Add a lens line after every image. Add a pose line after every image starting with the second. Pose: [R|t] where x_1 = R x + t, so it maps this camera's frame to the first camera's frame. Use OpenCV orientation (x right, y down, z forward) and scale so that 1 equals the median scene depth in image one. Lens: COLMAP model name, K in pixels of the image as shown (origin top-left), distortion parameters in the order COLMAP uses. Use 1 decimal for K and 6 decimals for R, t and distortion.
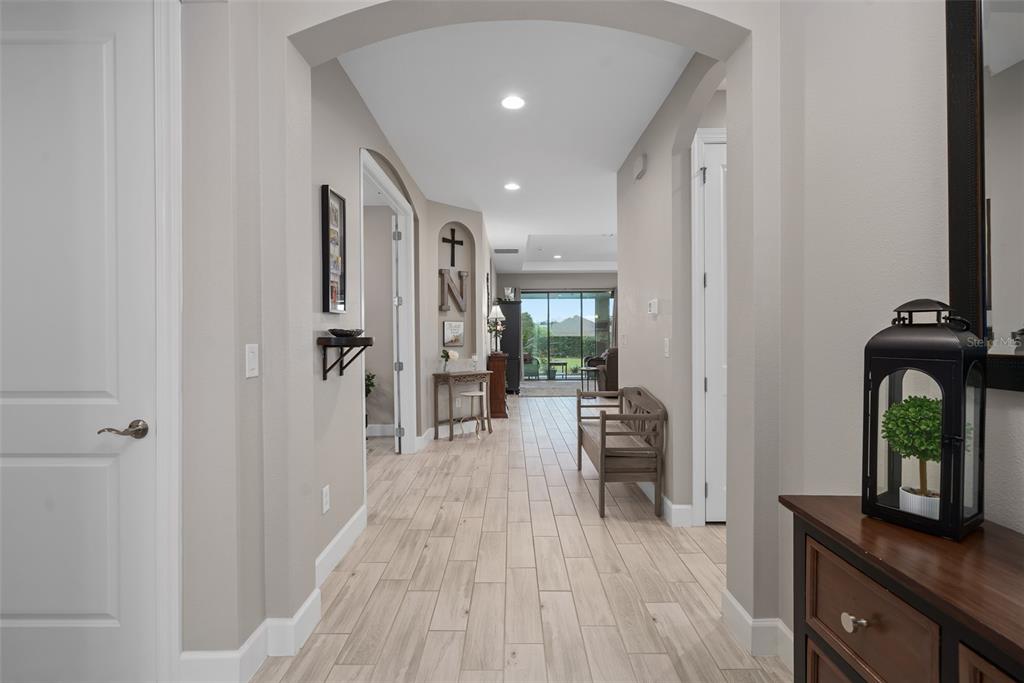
lens RADIAL K [[469.2, 0, 510.8], [0, 469.2, 338.4], [0, 0, 1]] dist [-0.001157, 0.000737]
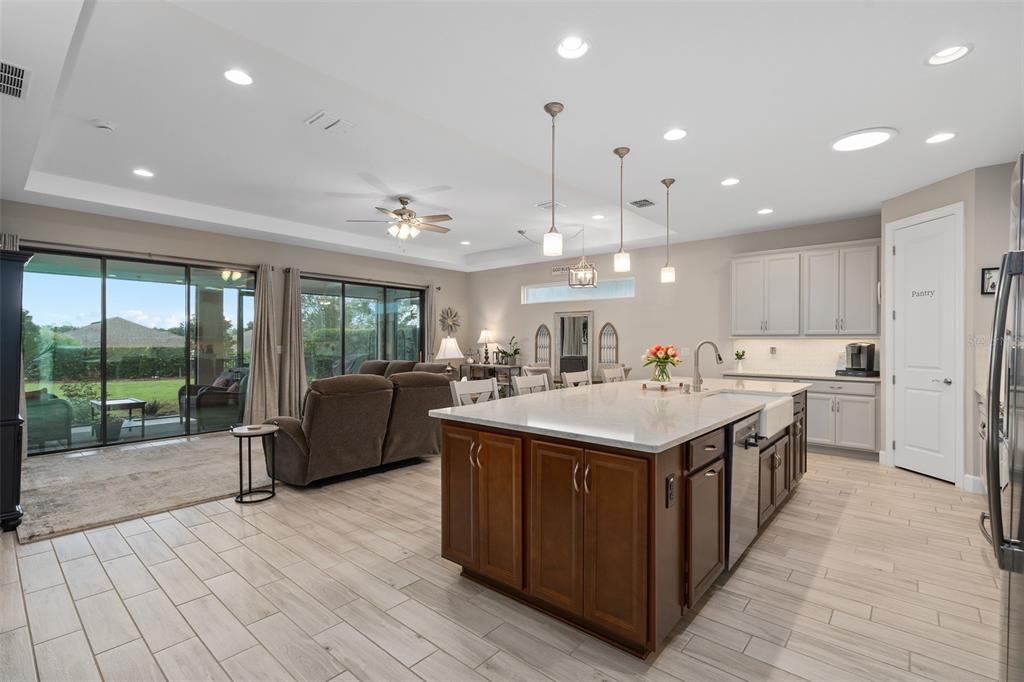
lens RADIAL K [[469.2, 0, 510.3], [0, 469.2, 341.1], [0, 0, 1]] dist [-0.001157, 0.000737]
pose [[0.657857, 0.008200, 0.753098, -0.007618], [0.005567, 0.999860, -0.015750, -0.014414], [-0.753122, 0.014554, 0.657720, 0.833581]]
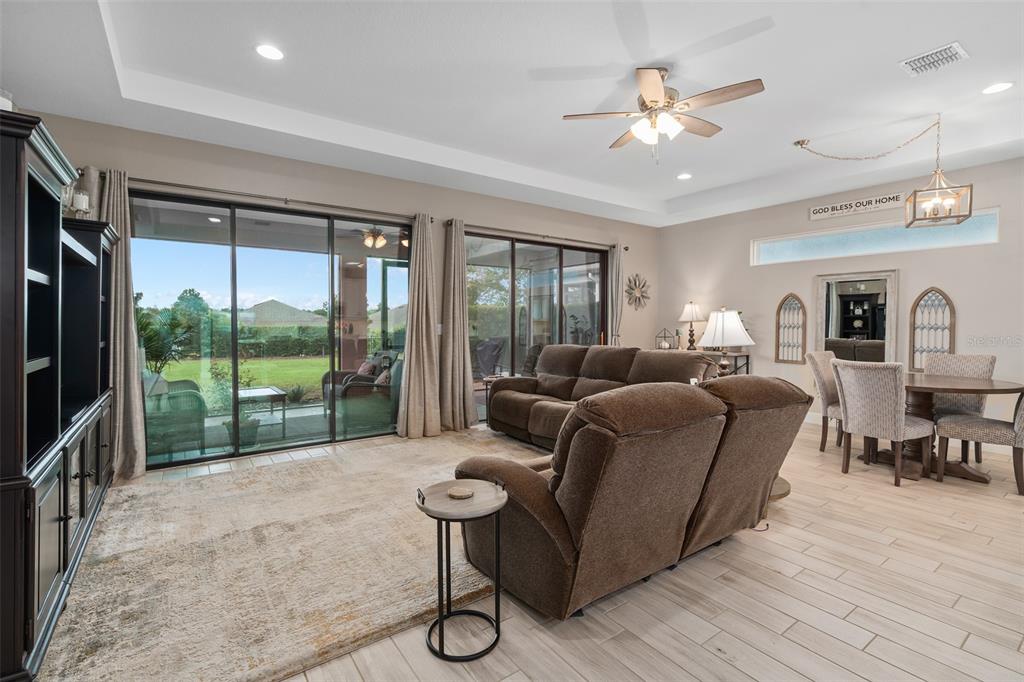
lens RADIAL K [[469.2, 0, 511.0], [0, 469.2, 331.2], [0, 0, 1]] dist [-0.001157, 0.000737]
pose [[0.814169, -0.005059, 0.580606, 0.097296], [0.002908, 0.999985, 0.004635, -0.015374], [-0.580621, -0.002086, 0.814171, 1.260866]]
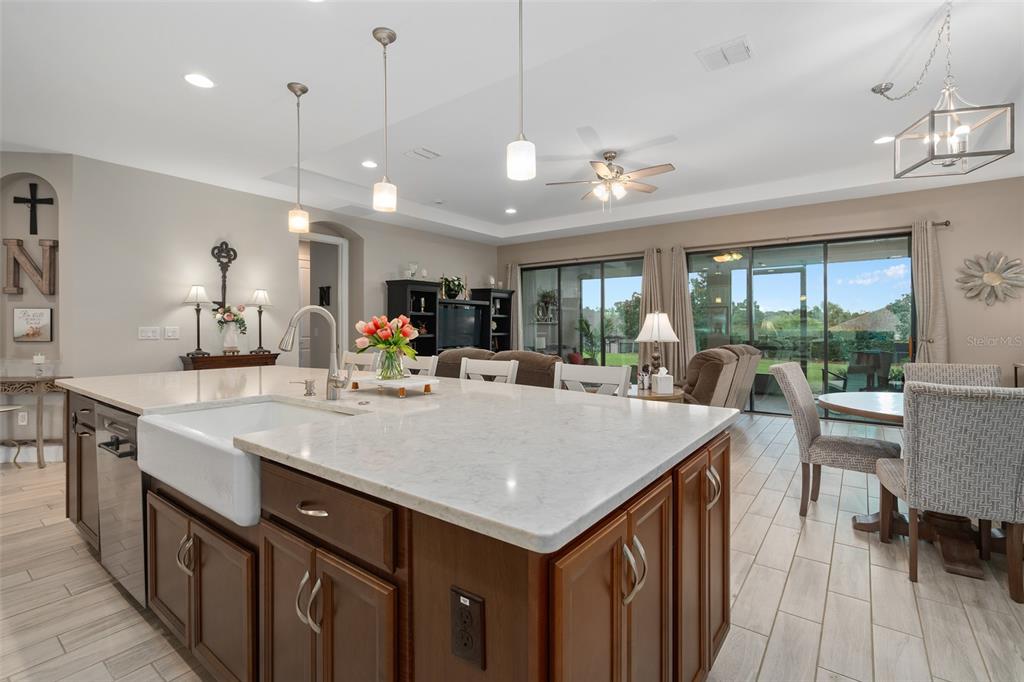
lens RADIAL K [[469.2, 0, 511.4], [0, 469.2, 332.1], [0, 0, 1]] dist [-0.001157, 0.000737]
pose [[0.795020, 0.008577, -0.606523, 0.923804], [-0.009672, 0.999952, 0.001462, -0.006866], [0.606506, 0.004703, 0.795065, 0.862542]]
